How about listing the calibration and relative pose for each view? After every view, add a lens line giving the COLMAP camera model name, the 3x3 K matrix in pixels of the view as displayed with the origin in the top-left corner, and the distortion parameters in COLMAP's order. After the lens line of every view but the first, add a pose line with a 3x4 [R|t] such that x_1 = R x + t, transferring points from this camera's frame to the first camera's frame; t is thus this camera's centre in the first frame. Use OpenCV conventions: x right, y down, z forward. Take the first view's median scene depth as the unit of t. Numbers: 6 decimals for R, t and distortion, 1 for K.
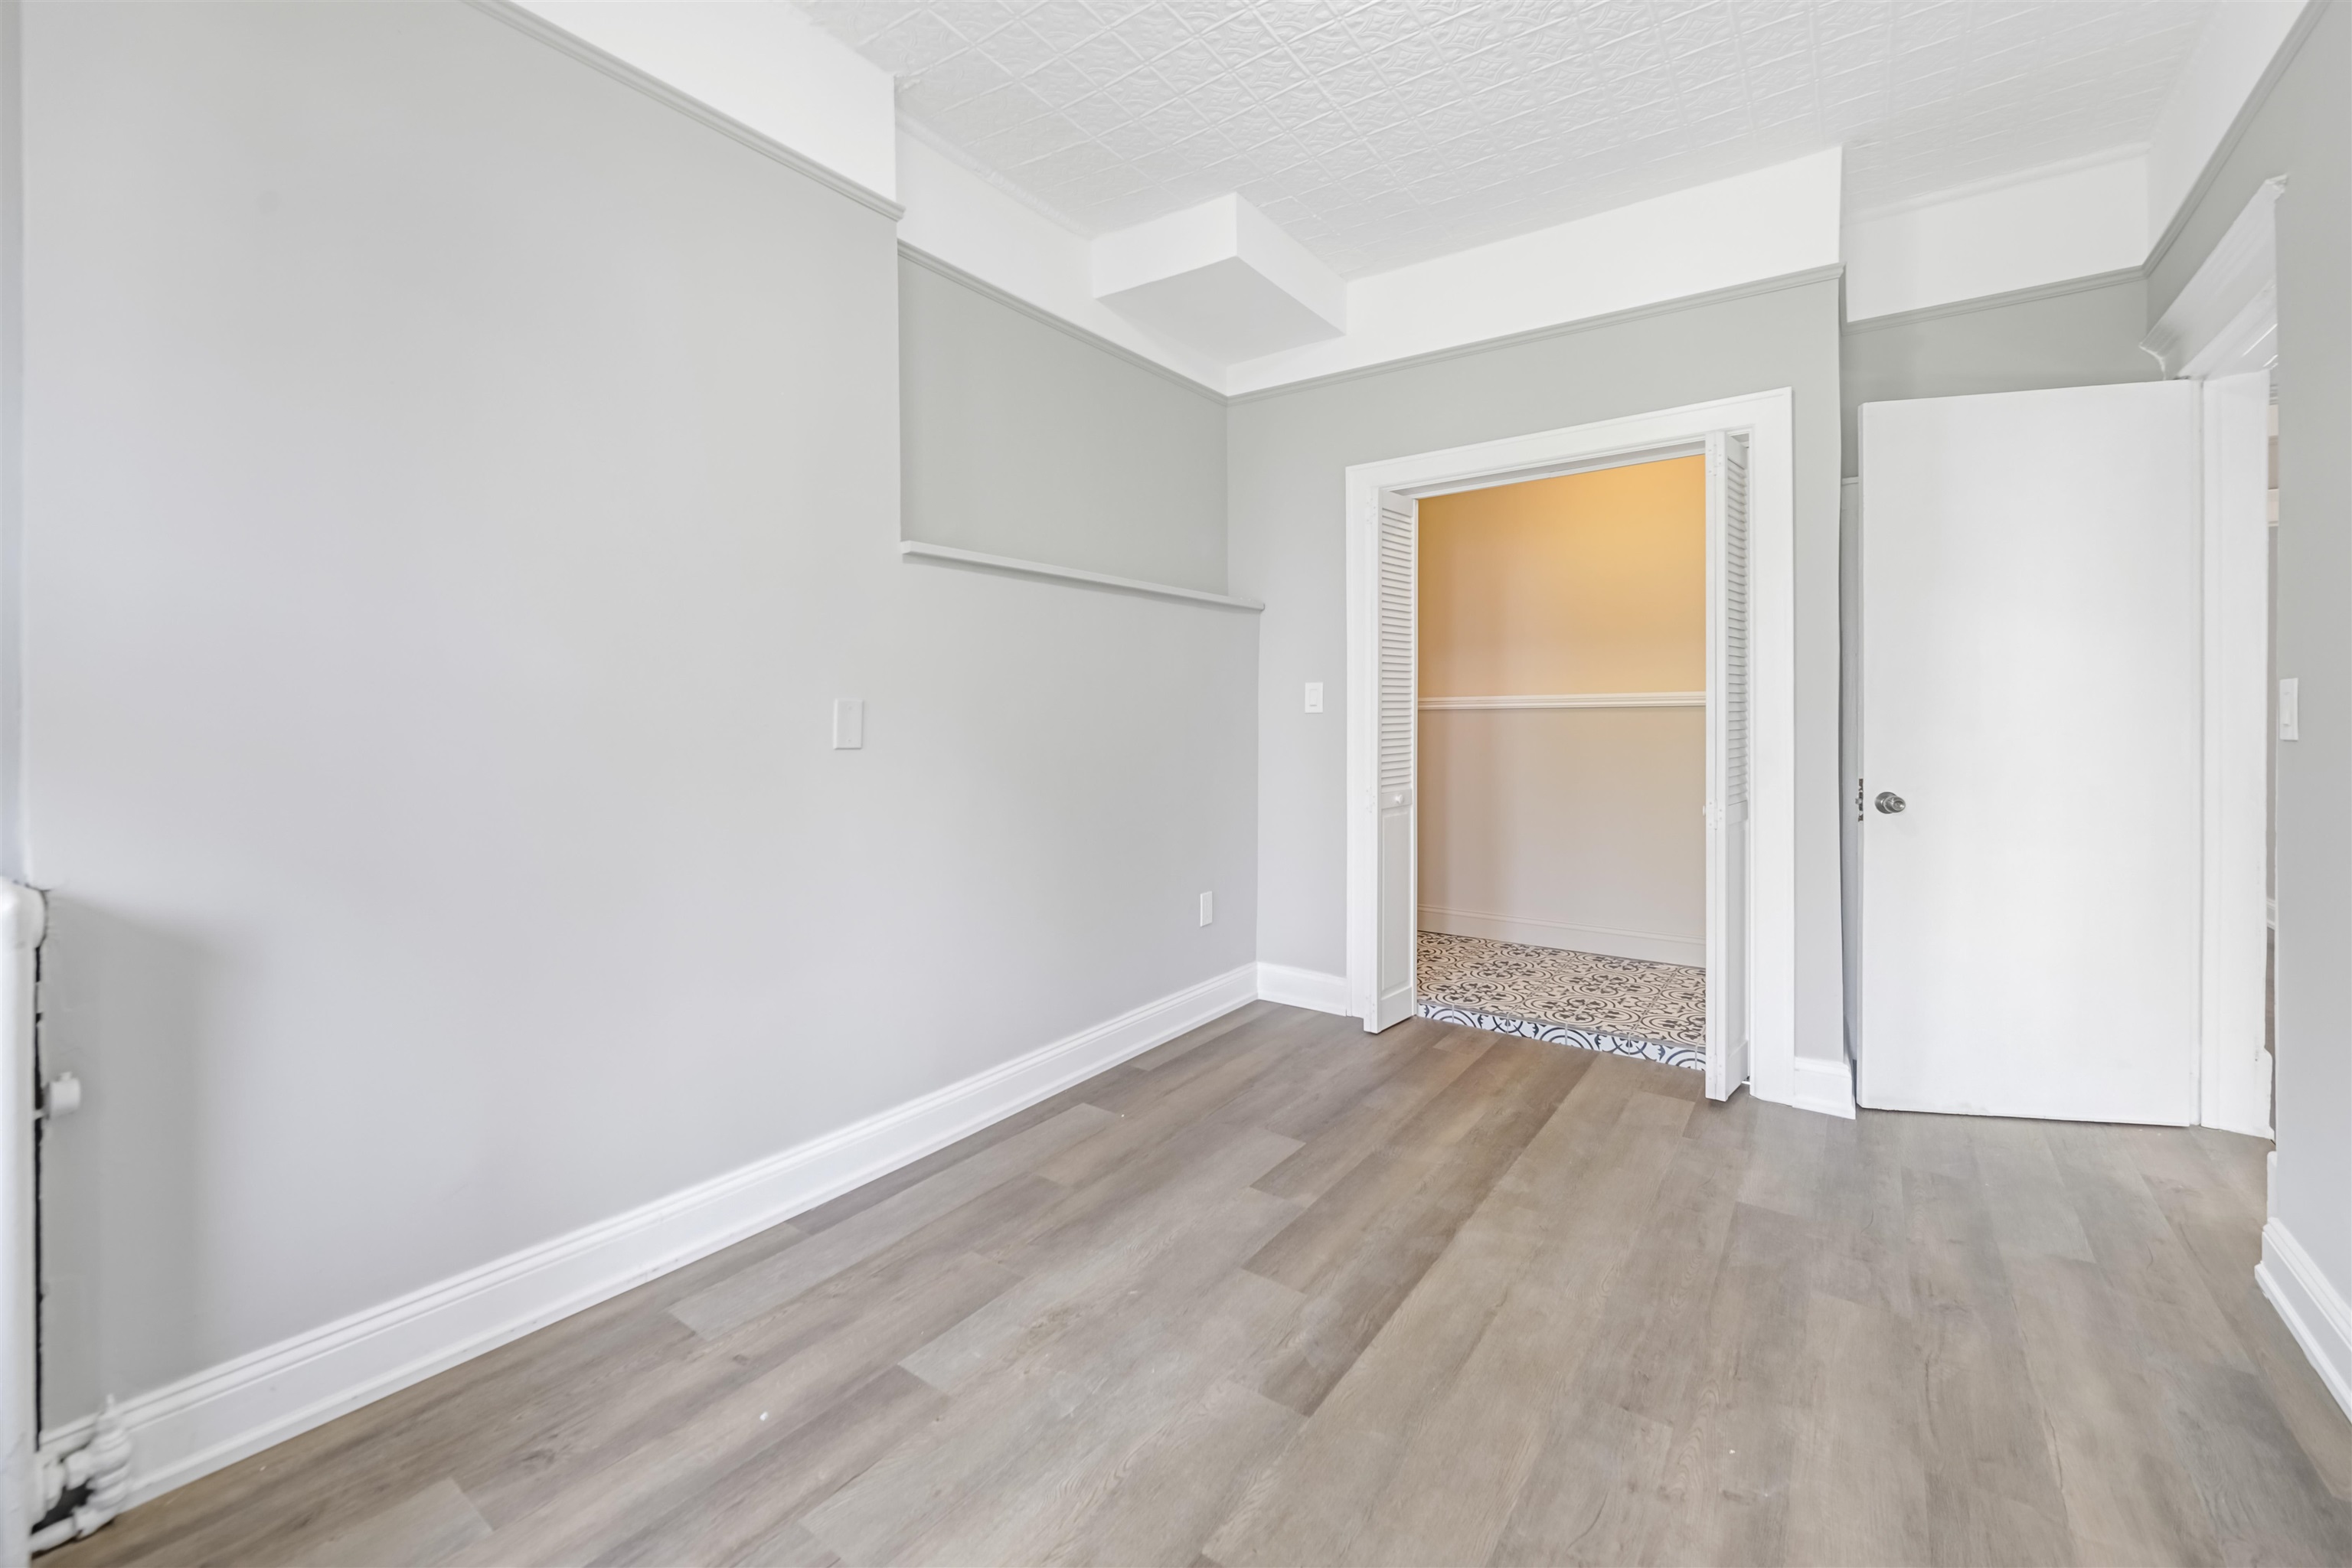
lens RADIAL K [[1010.9, 0, 1178.6], [0, 1010.9, 735.1], [0, 0, 1]] dist [-0.002696, -0.000708]
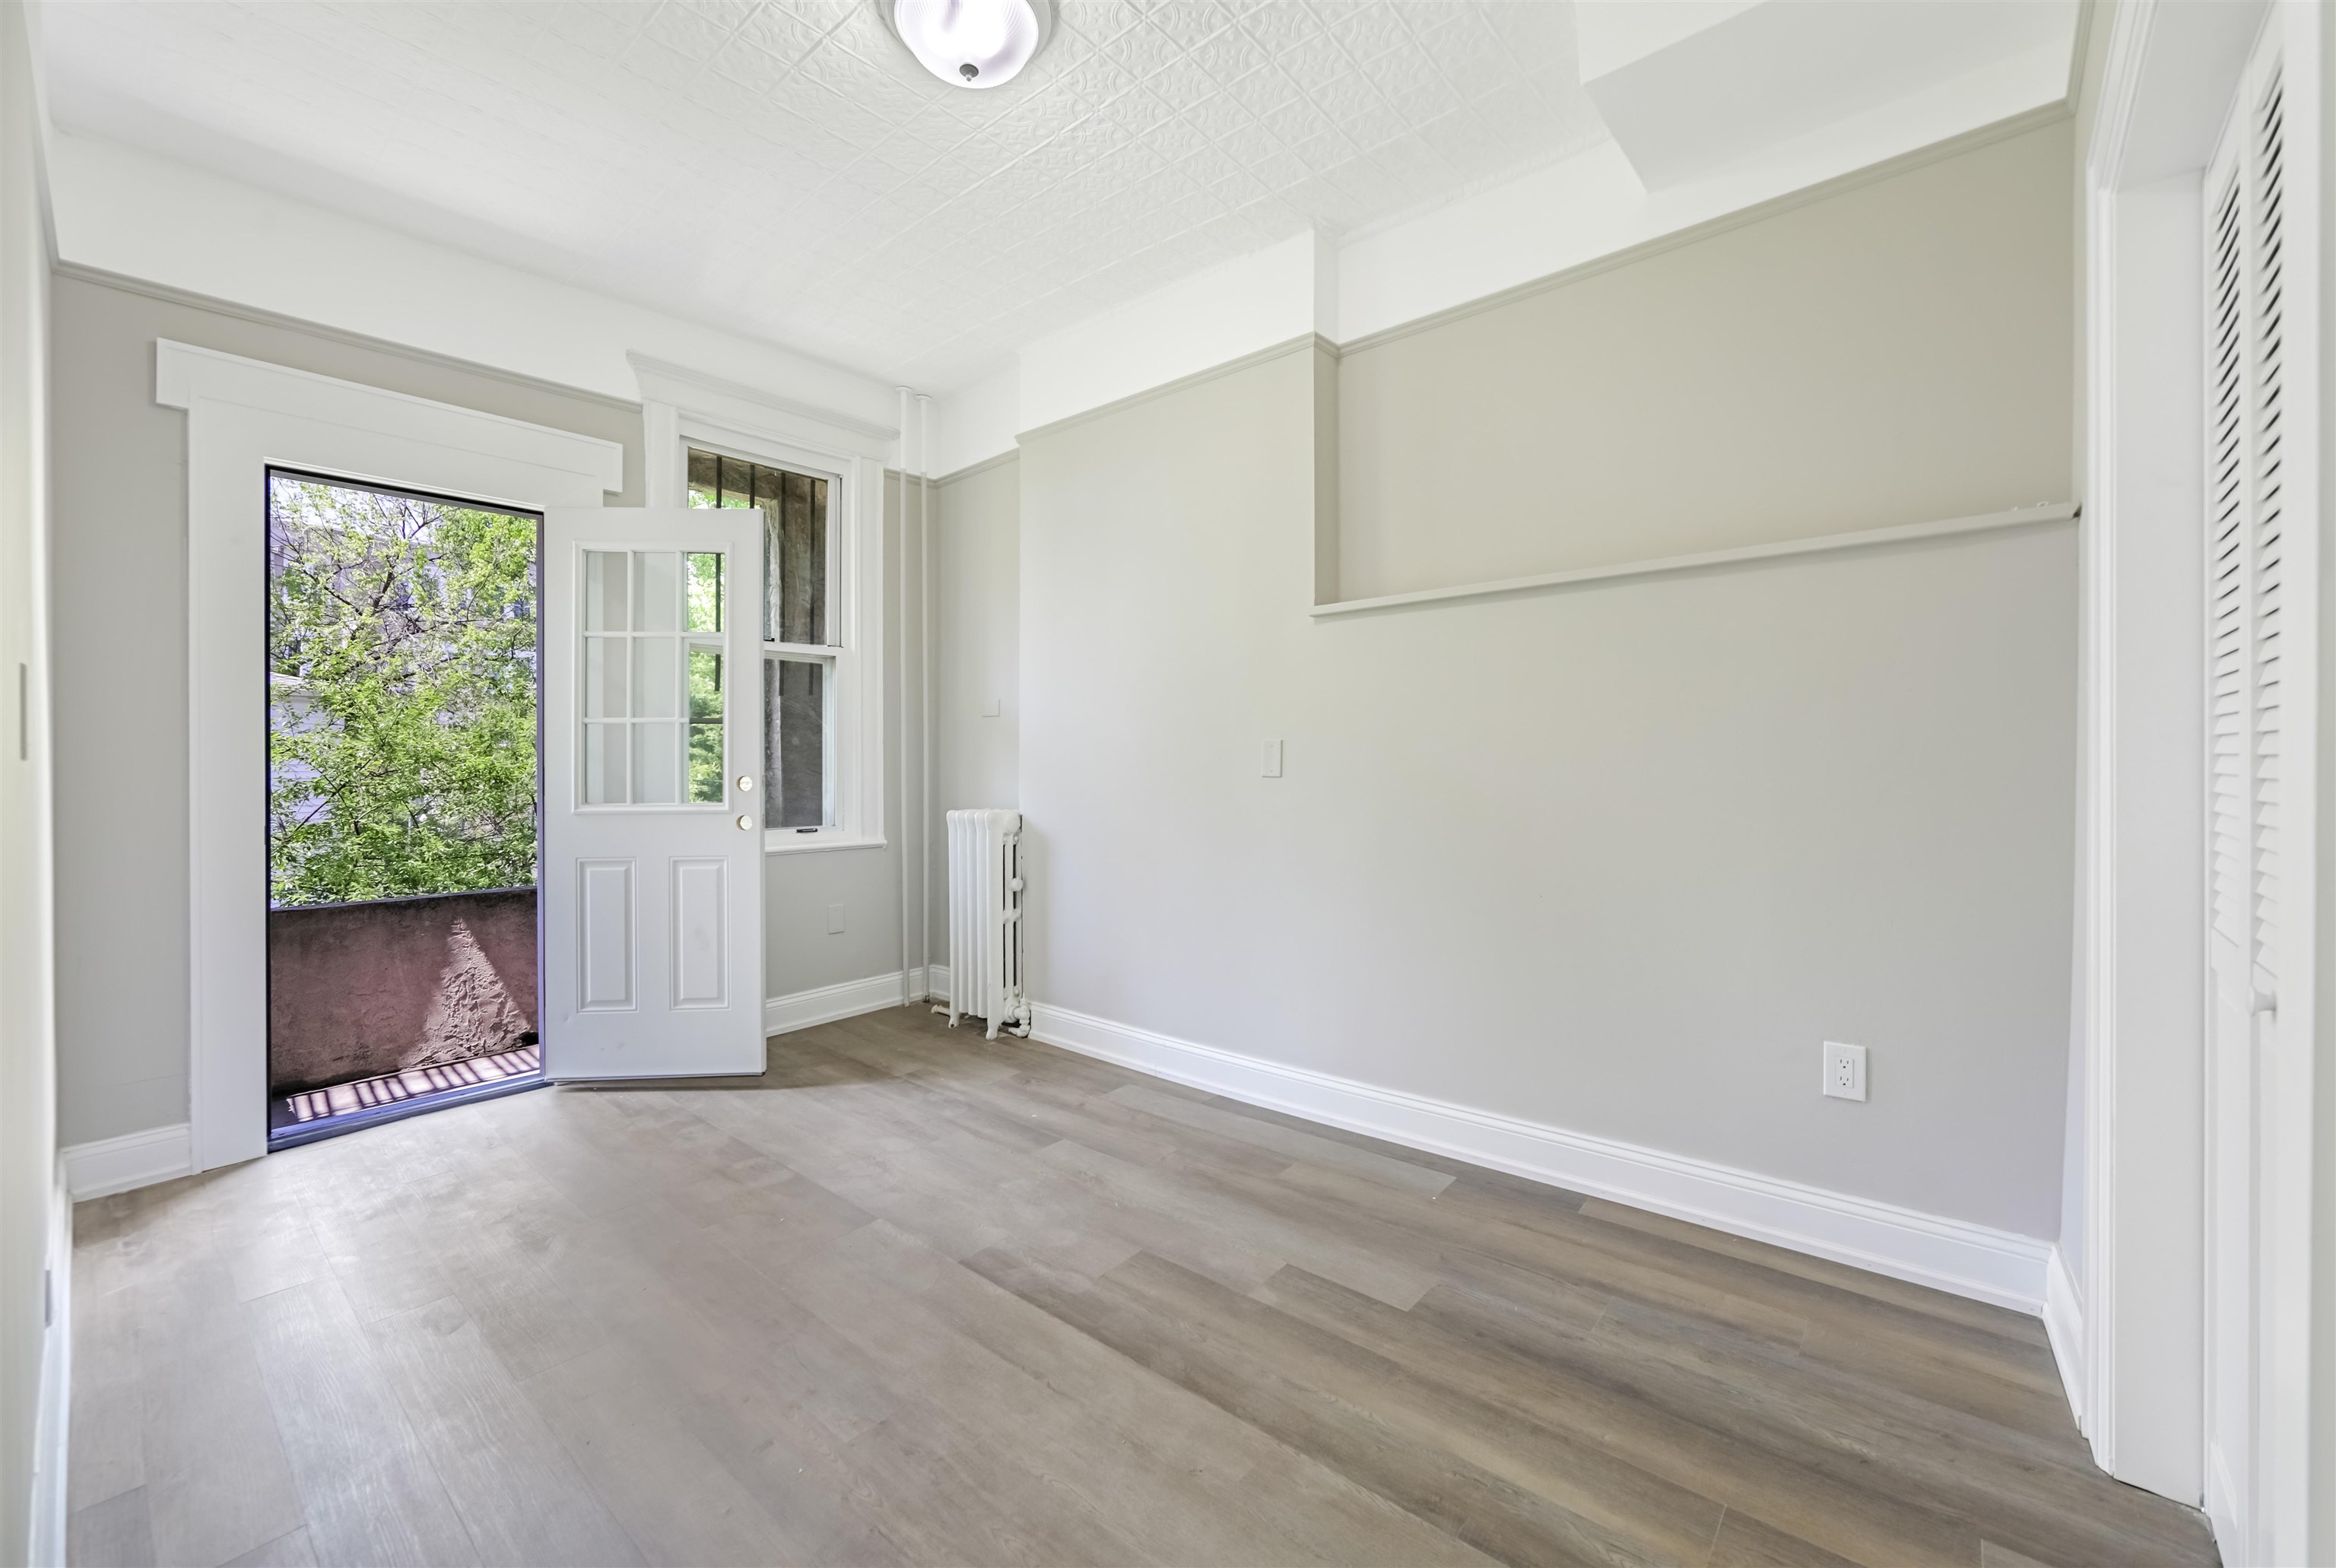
lens RADIAL K [[938.1, 0, 1171.2], [0, 938.1, 757.8], [0, 0, 1]] dist [0.001357, 0.000000]
pose [[-0.103916, 0.003761, -0.994579, 1.151278], [0.001966, 0.999992, 0.003576, -0.061044], [0.994584, -0.001583, -0.103923, 1.136343]]
